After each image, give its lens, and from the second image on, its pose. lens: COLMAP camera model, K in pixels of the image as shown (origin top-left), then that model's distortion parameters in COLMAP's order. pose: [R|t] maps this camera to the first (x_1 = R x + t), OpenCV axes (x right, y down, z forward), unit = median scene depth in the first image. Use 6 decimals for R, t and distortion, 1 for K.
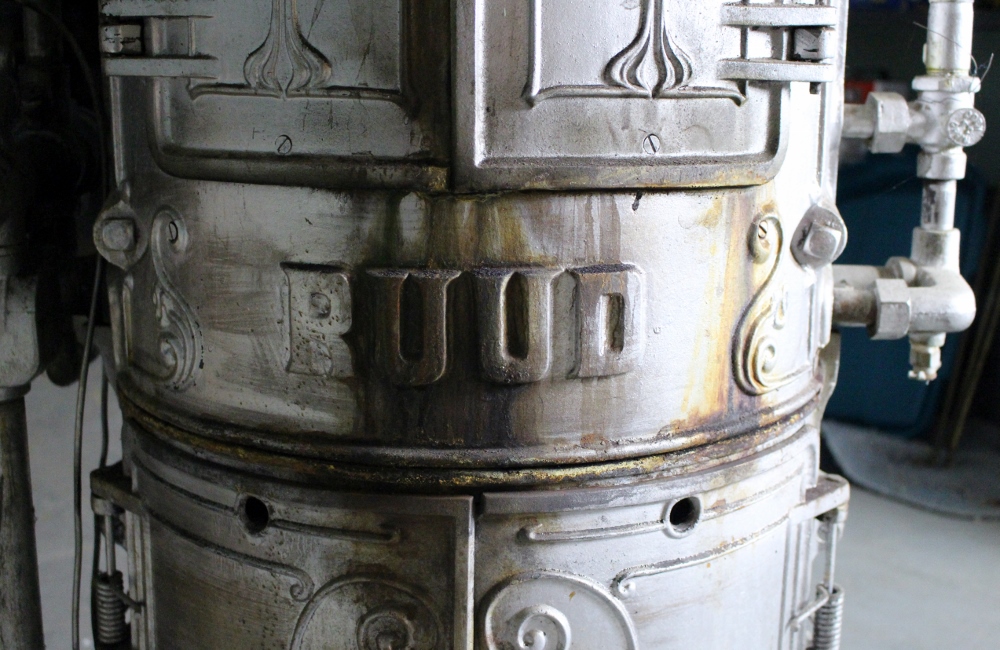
lens RADIAL K [[1361.7, 0, 500.0], [0, 1361.7, 325.0], [0, 0, 1]] dist [-0.069469, 0.096125]
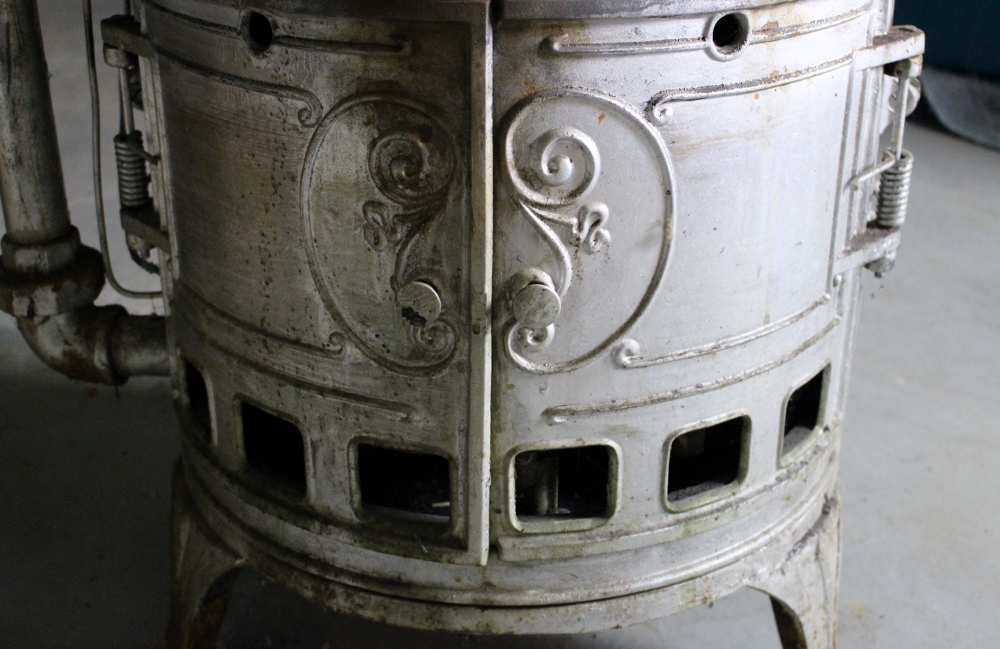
lens RADIAL K [[1361.7, 0, 500.0], [0, 1361.7, 324.5], [0, 0, 1]] dist [-0.069469, 0.096125]
pose [[0.997305, 0.015582, -0.071694, 0.051959], [-0.000151, 0.977621, 0.210373, 0.140690], [0.073368, -0.209795, 0.974989, 0.075301]]
